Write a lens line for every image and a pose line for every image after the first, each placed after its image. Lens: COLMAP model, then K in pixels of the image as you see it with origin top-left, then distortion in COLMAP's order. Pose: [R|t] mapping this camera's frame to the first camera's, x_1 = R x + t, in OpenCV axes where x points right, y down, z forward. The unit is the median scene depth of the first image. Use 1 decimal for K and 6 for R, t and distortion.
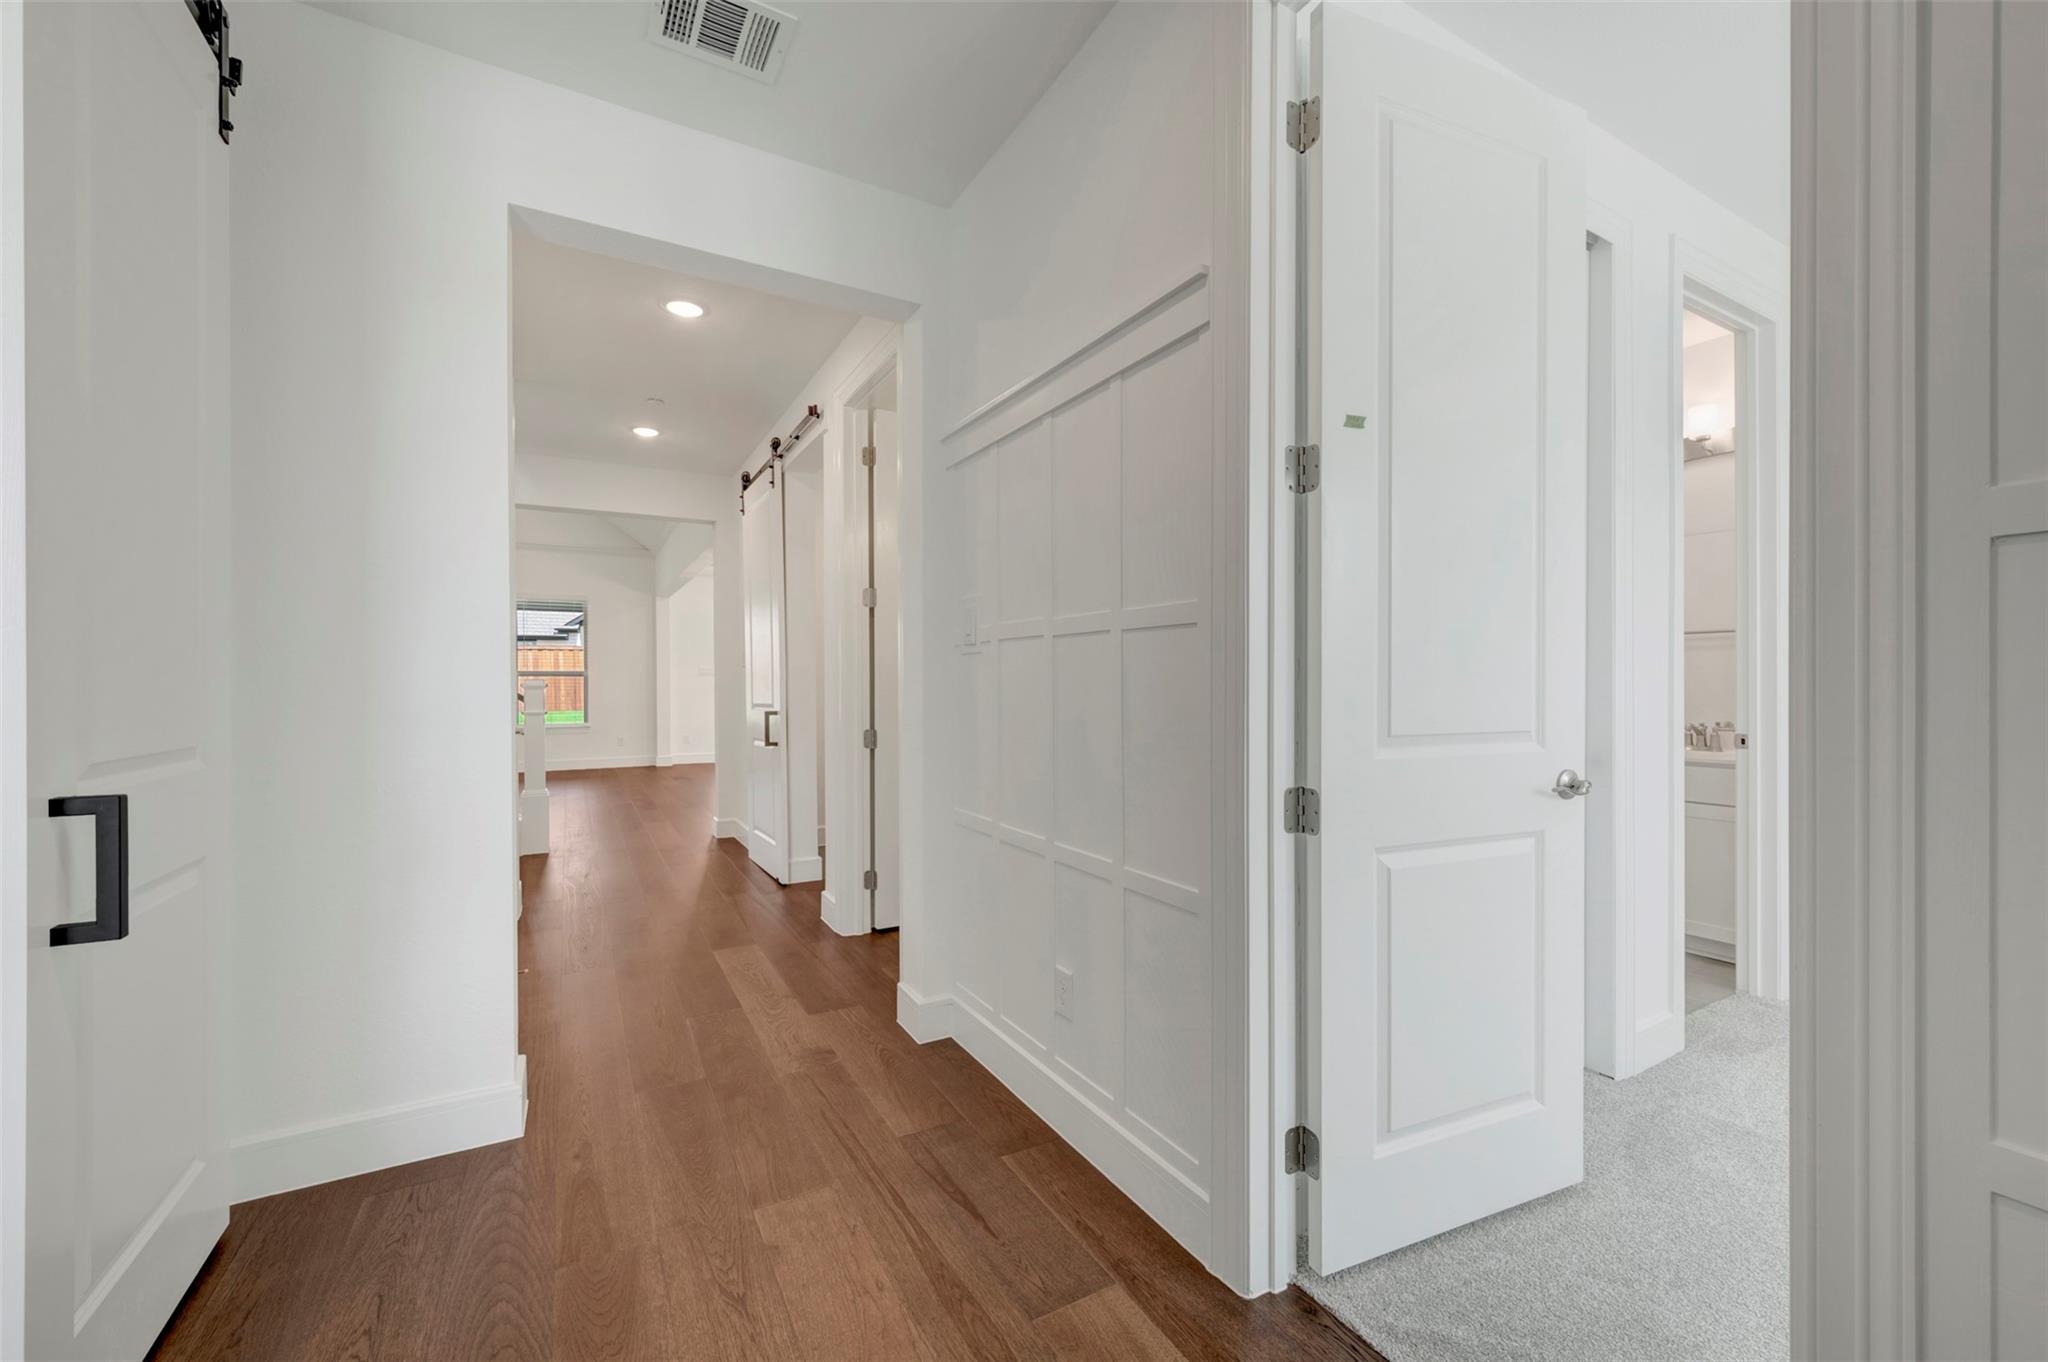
lens RADIAL K [[808.7, 0, 1032.3], [0, 808.7, 684.1], [0, 0, 1]] dist [0.000151, -0.000010]
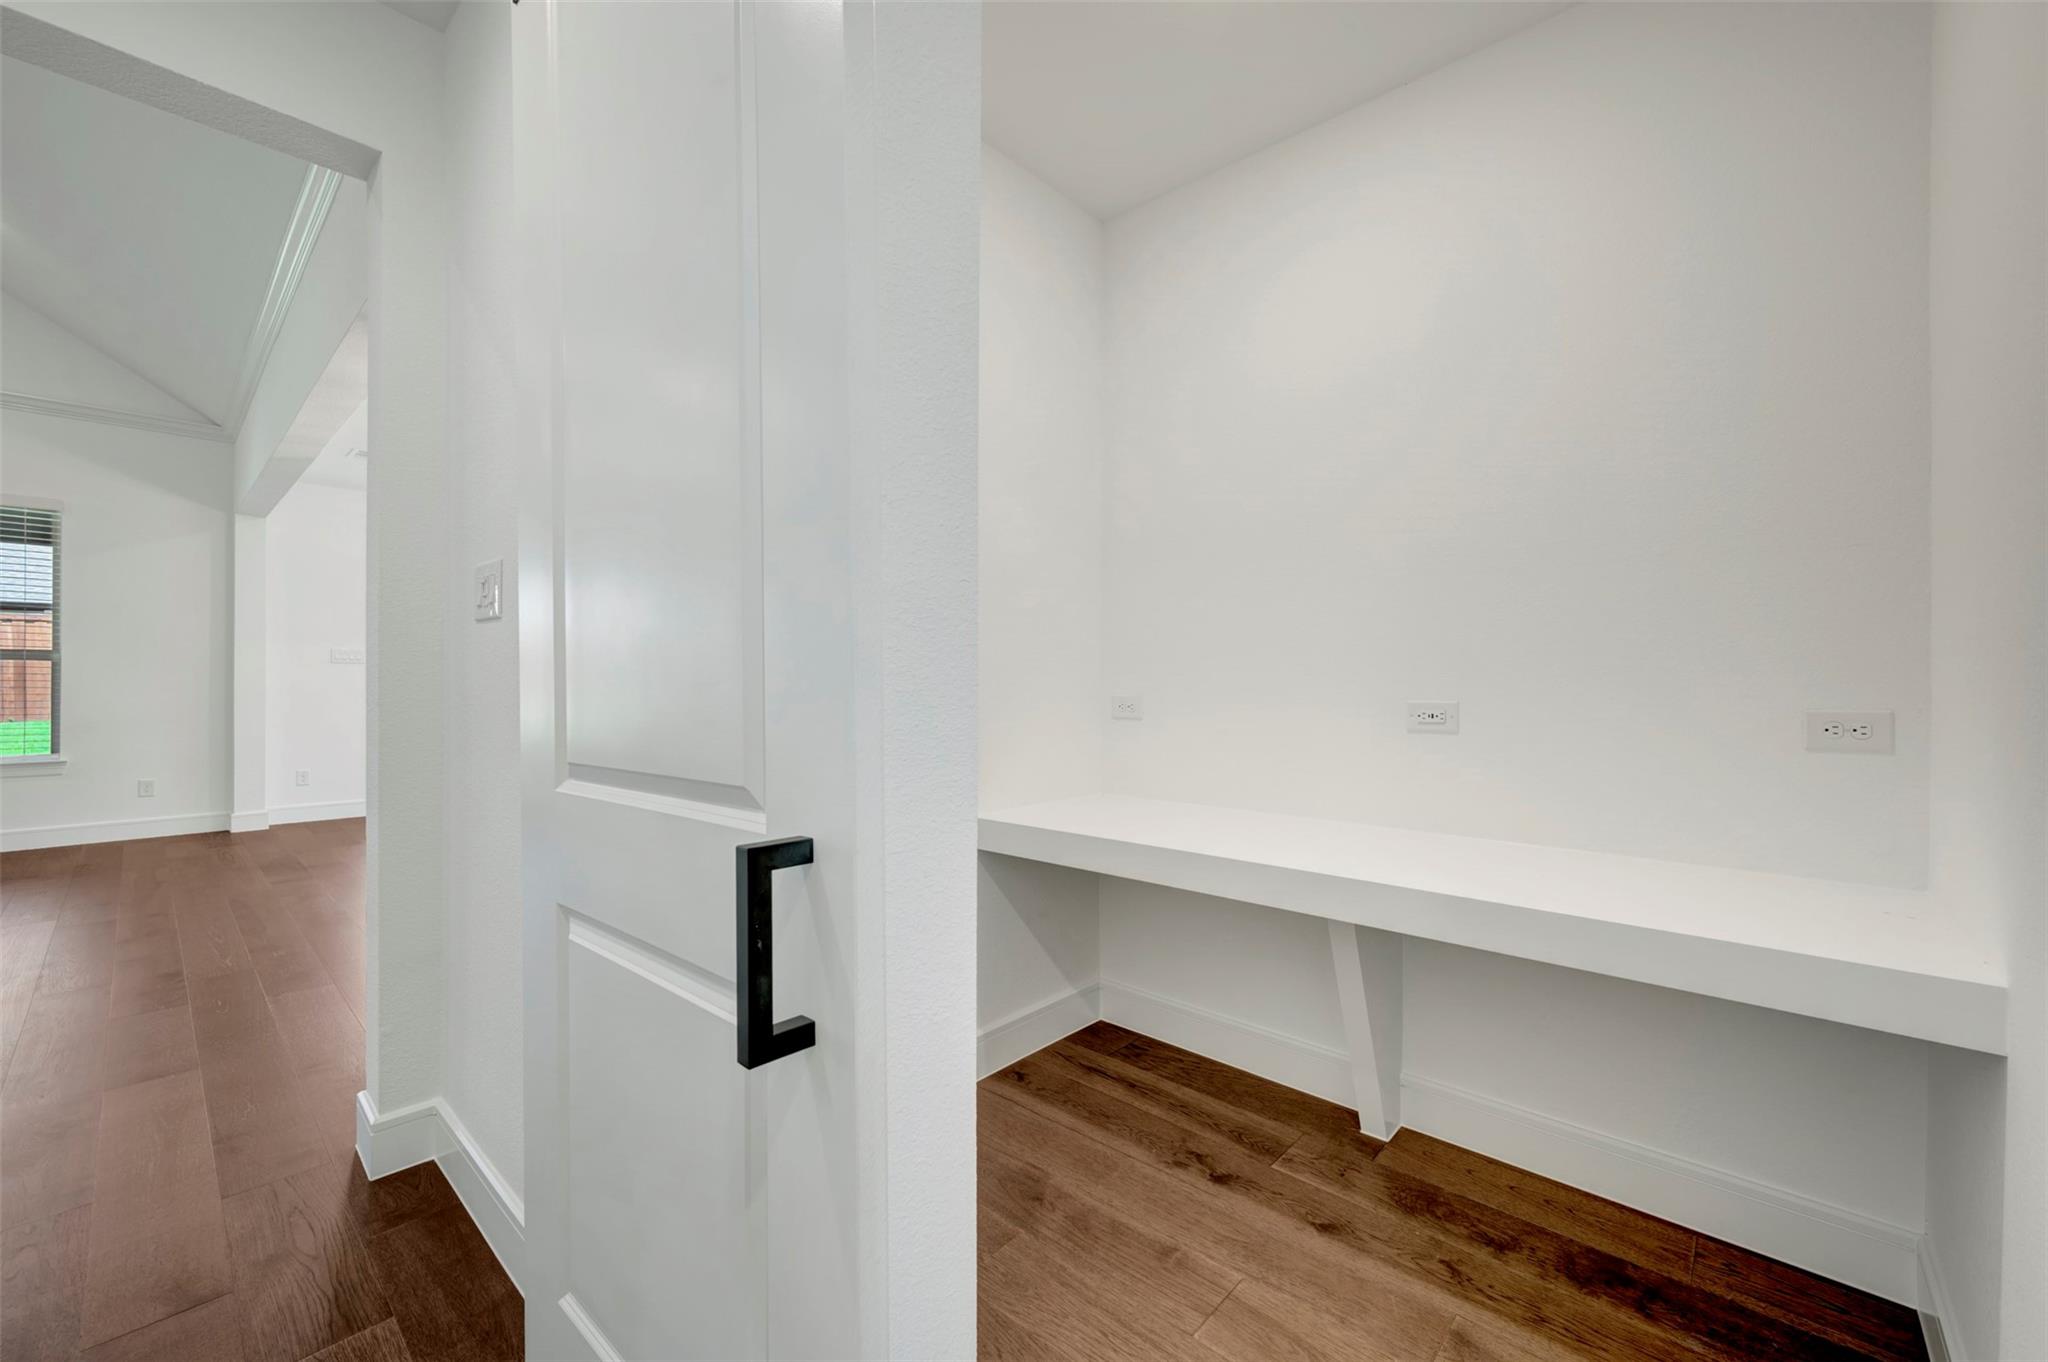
lens RADIAL K [[808.7, 0, 1028.6], [0, 808.7, 675.0], [0, 0, 1]] dist [0.000151, -0.000010]
pose [[0.951536, 0.007348, 0.307450, -0.129470], [-0.004560, 0.999942, -0.009787, 0.001208], [-0.307504, 0.007911, 0.951514, 0.329418]]
